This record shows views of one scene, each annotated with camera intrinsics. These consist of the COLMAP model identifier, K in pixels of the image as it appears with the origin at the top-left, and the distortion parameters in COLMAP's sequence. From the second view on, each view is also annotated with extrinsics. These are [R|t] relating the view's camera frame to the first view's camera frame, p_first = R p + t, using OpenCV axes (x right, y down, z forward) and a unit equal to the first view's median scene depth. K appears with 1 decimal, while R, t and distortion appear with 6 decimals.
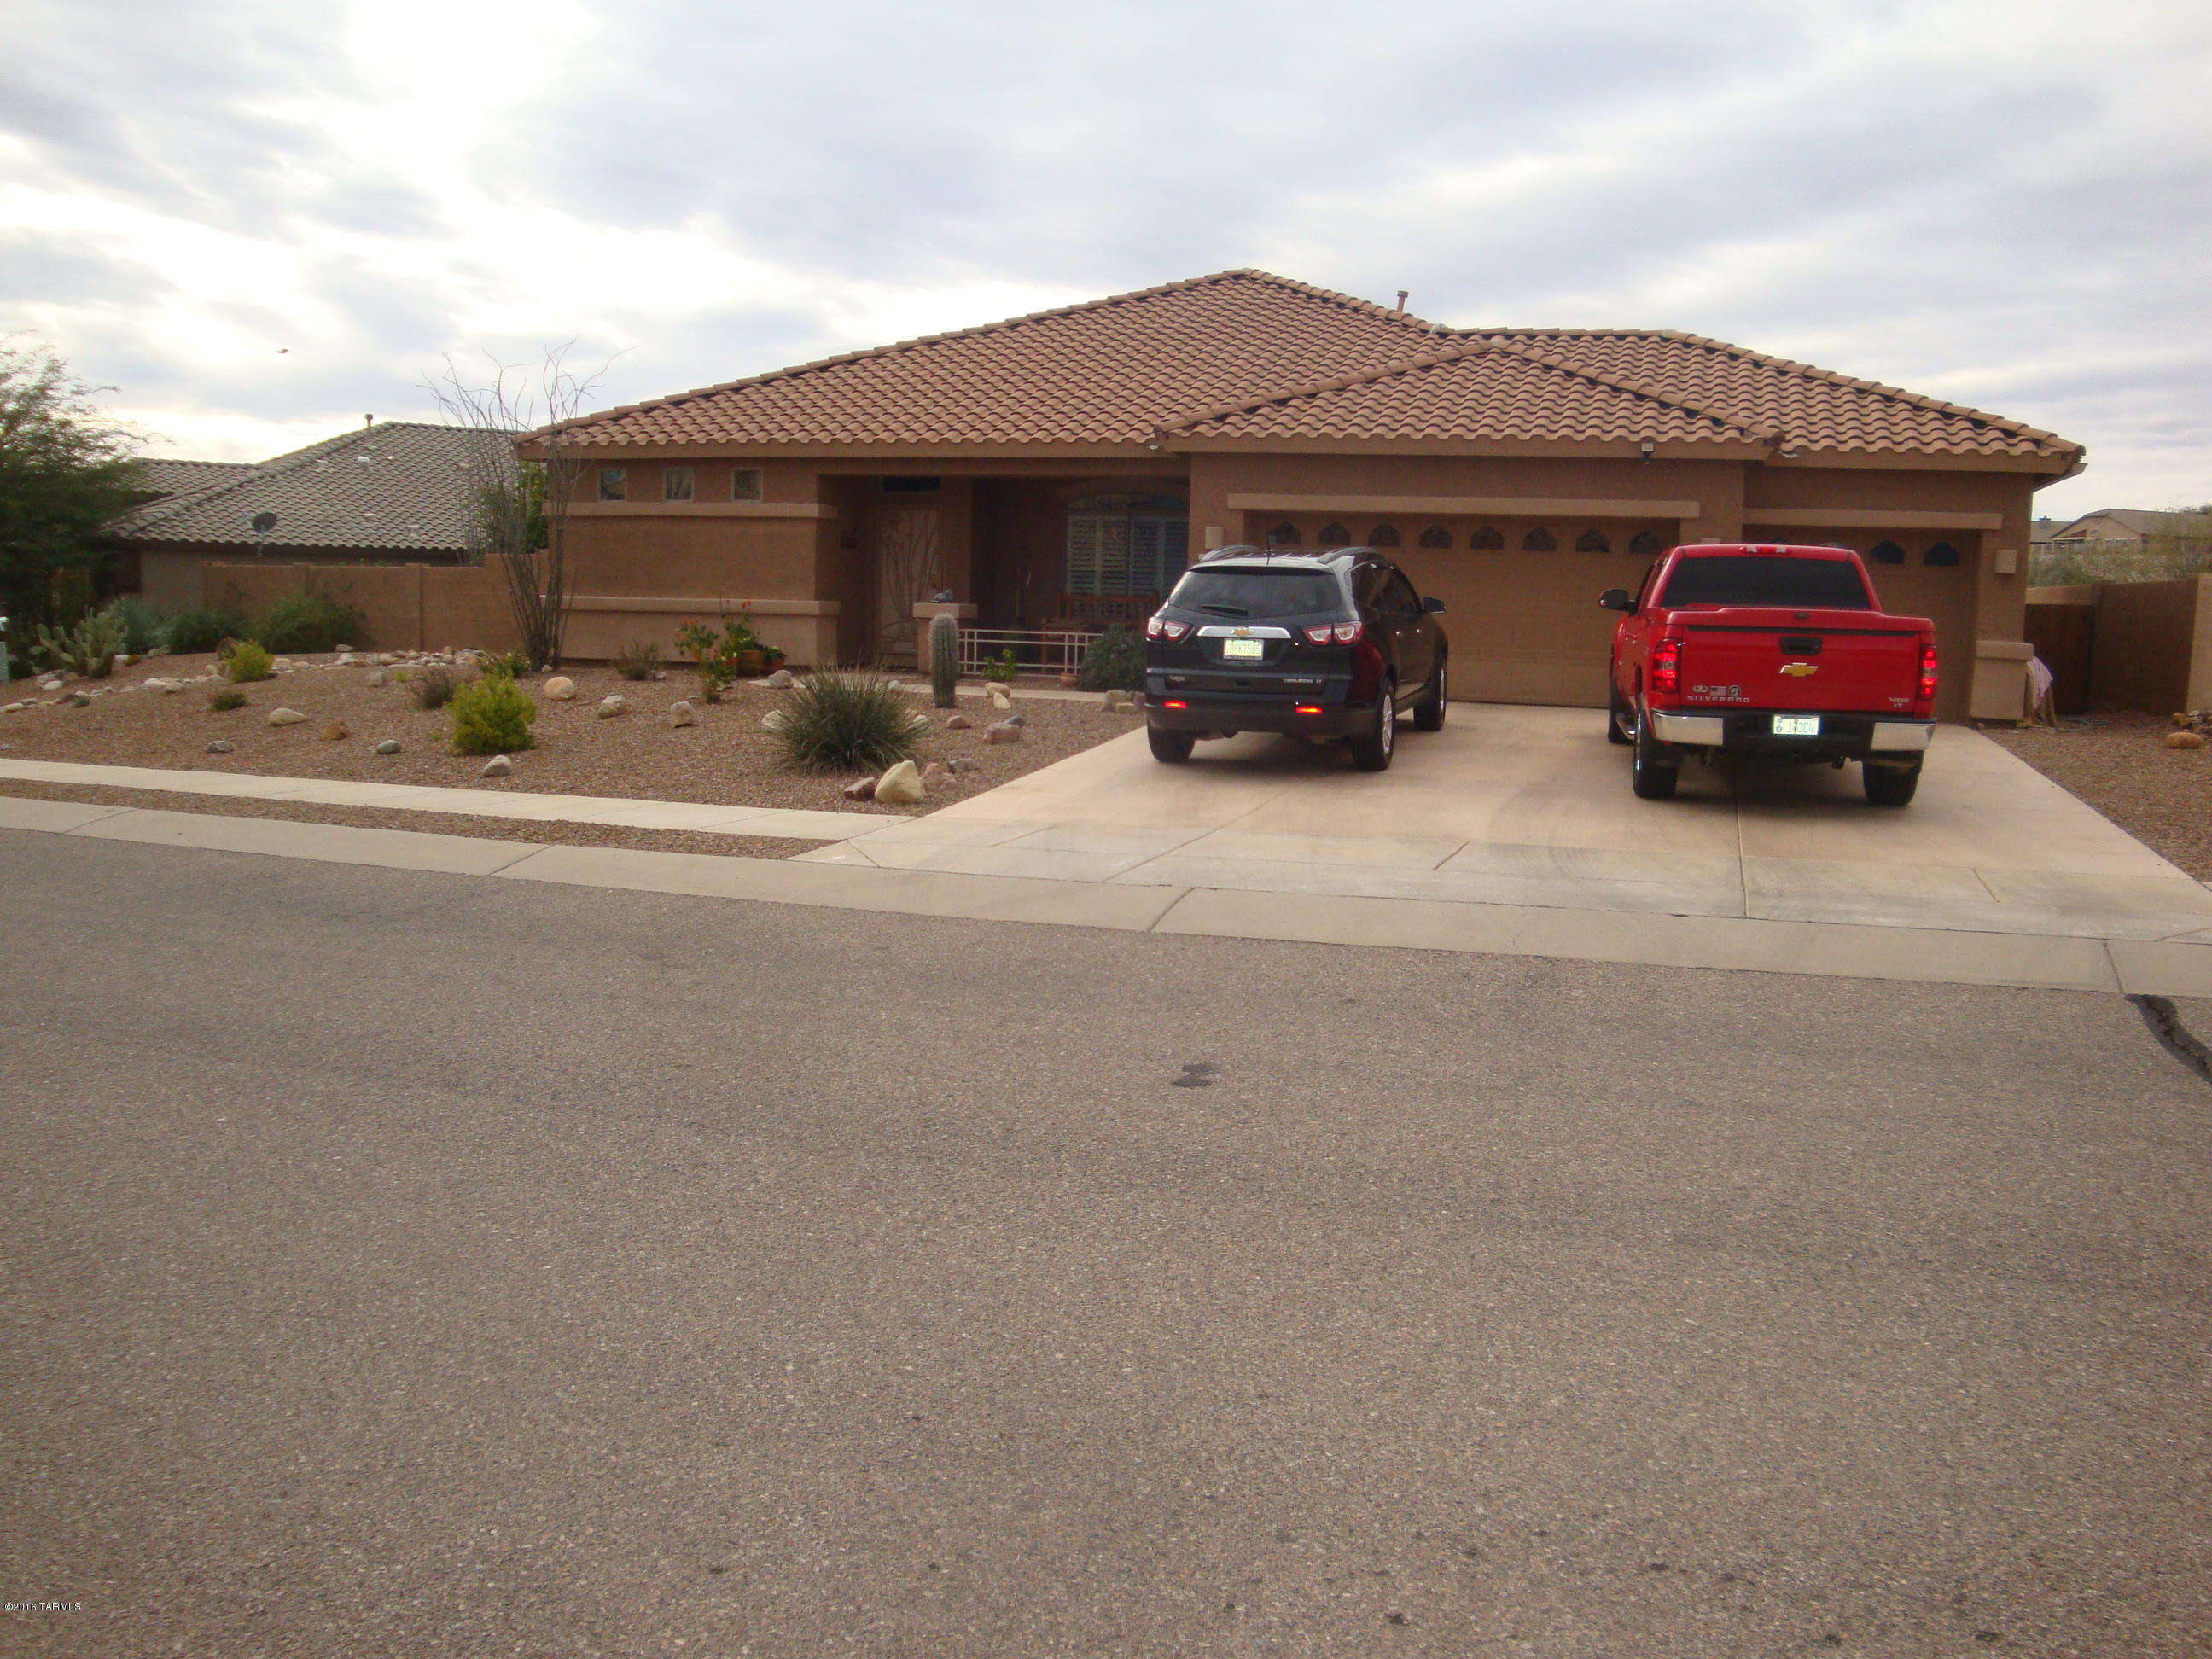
lens RADIAL K [[1866.2, 0, 1112.6], [0, 1866.2, 836.5], [0, 0, 1]] dist [-0.155091, 0.158838]
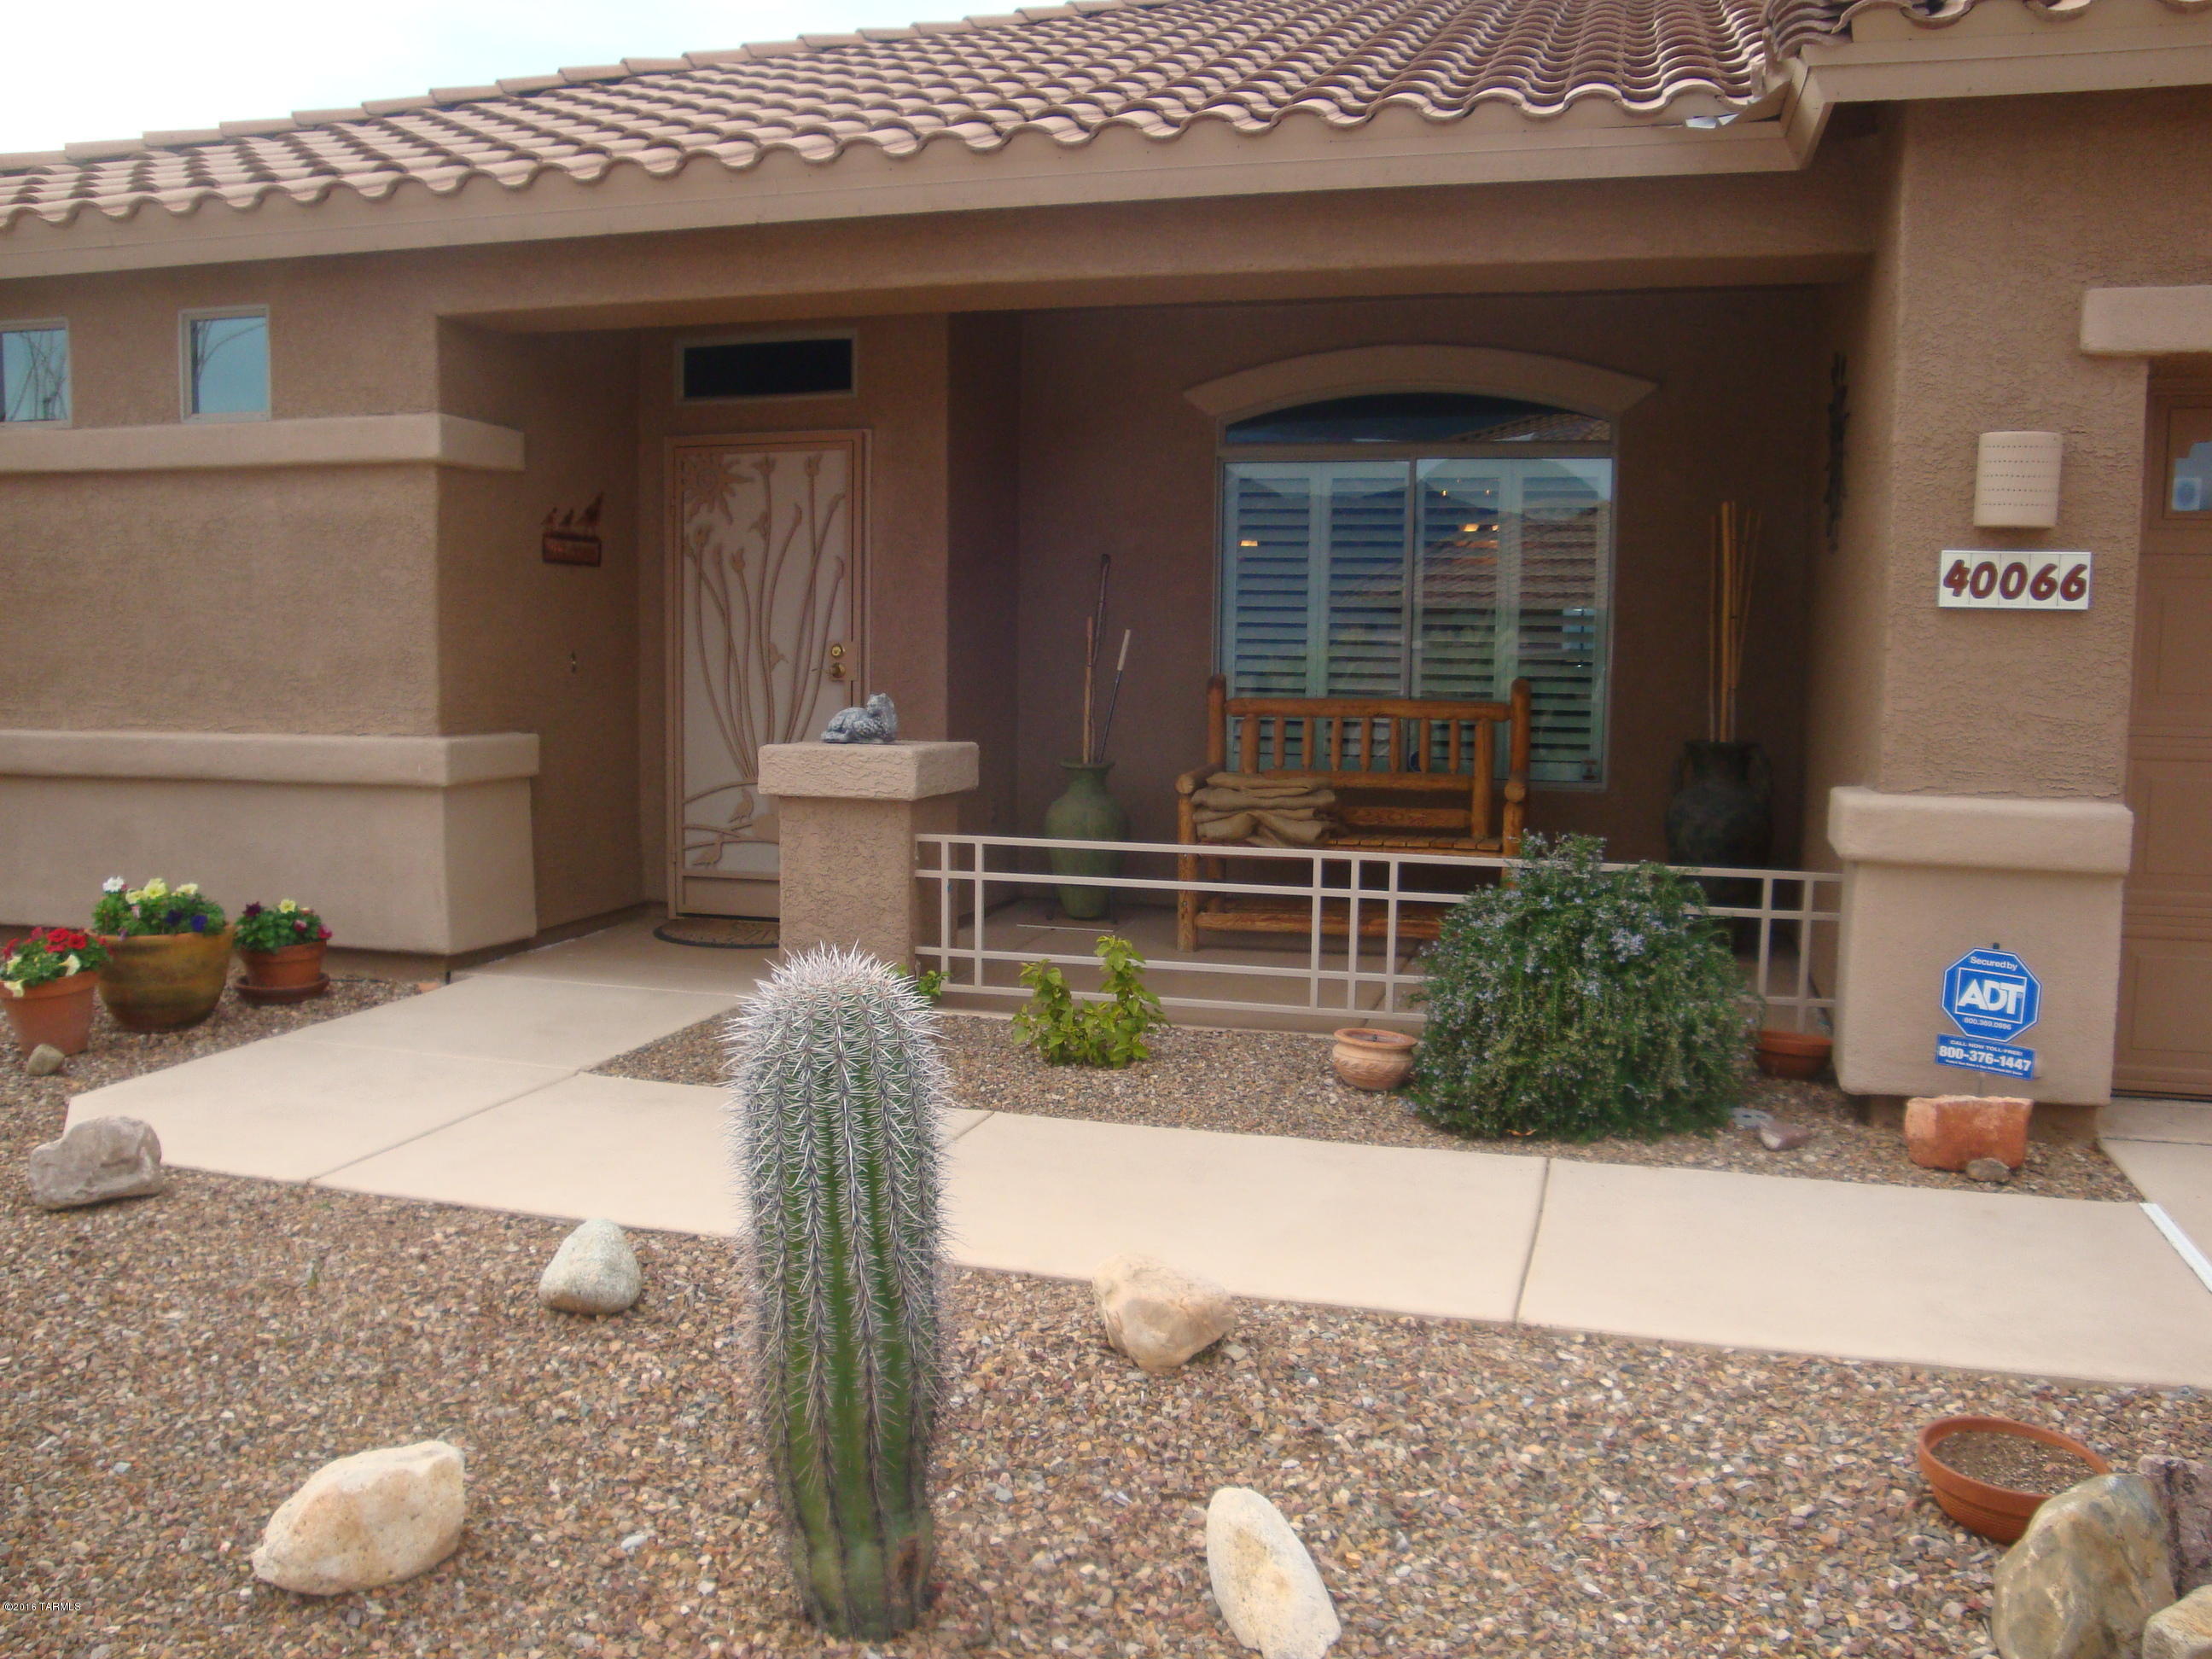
lens RADIAL K [[1866.2, 0, 1112.6], [0, 1866.2, 836.5], [0, 0, 1]] dist [-0.155091, 0.158838]
pose [[0.999444, -0.018441, 0.027794, -0.059548], [0.019261, 0.999379, -0.029523, -0.099936], [-0.027233, 0.030042, 0.999178, 0.699450]]
